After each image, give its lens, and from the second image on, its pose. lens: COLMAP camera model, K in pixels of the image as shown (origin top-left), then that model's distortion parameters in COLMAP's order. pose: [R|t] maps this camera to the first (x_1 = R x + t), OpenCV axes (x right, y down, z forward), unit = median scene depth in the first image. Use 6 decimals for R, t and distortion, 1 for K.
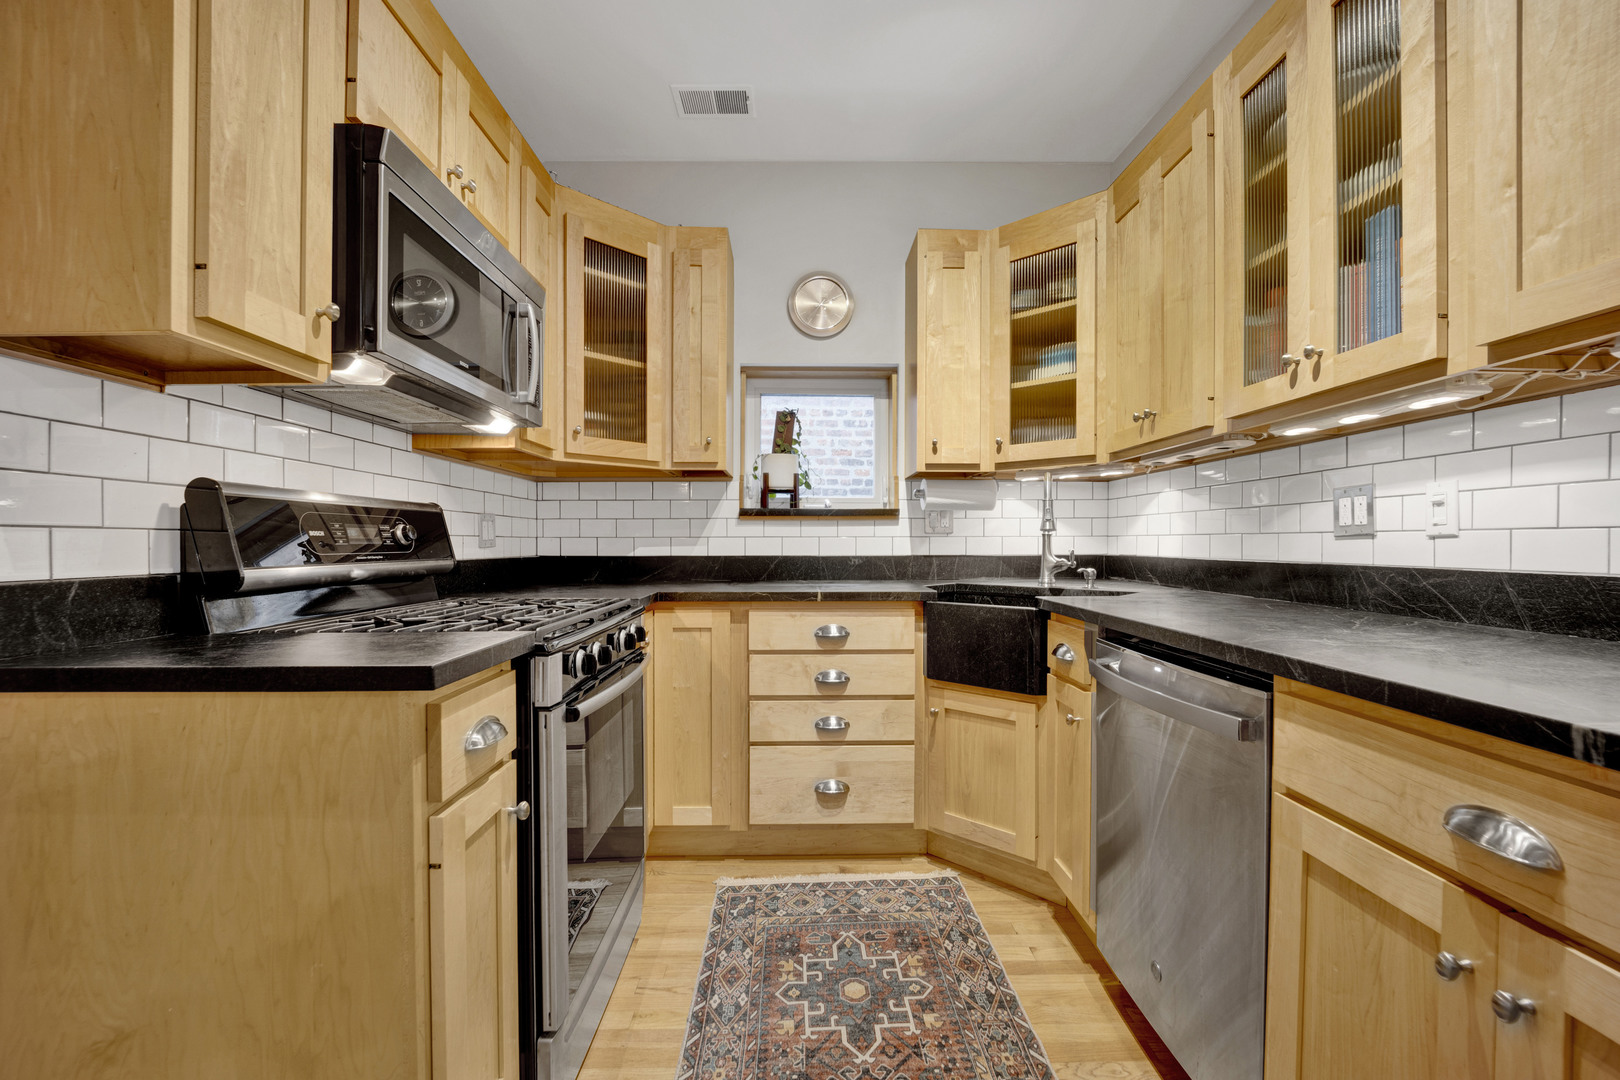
lens RADIAL K [[662.9, 0, 805.6], [0, 662.9, 554.0], [0, 0, 1]] dist [-0.018473, -0.000681]
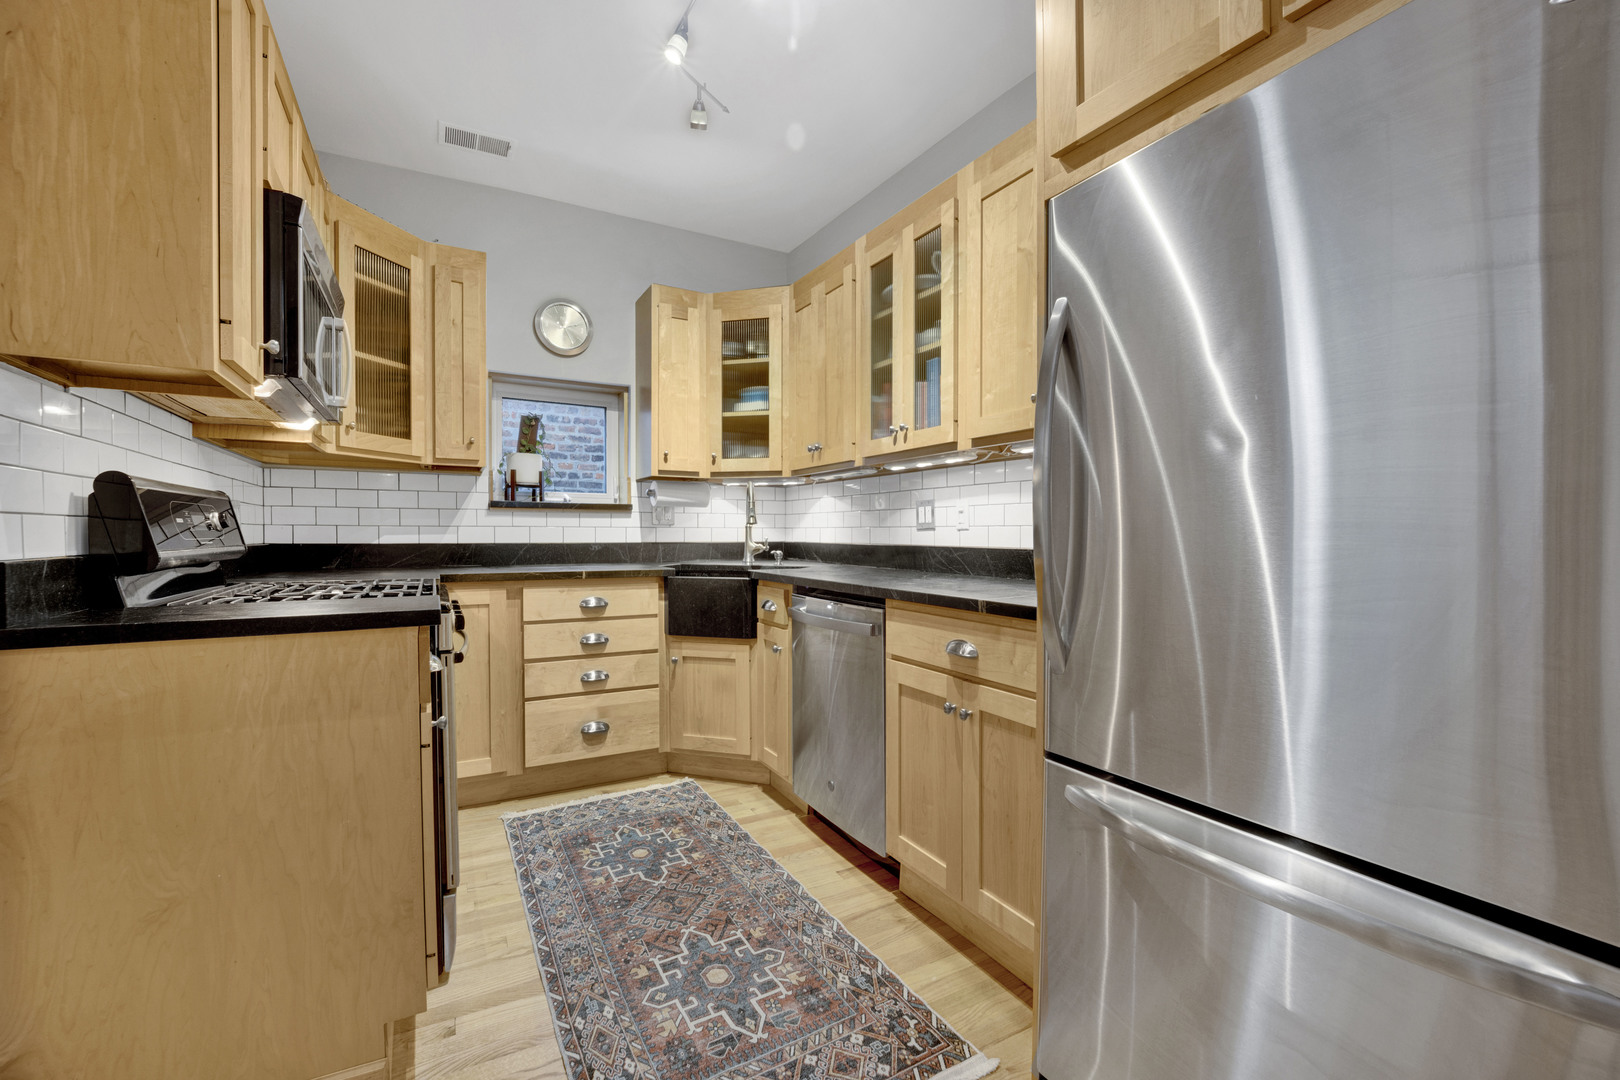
lens RADIAL K [[677.4, 0, 819.6], [0, 677.4, 537.0], [0, 0, 1]] dist [-0.000741, -0.000017]
pose [[0.868929, 0.001172, 0.494935, -0.268438], [0.004595, 0.999935, -0.010434, 0.009524], [-0.494915, 0.011341, 0.868867, -0.386648]]
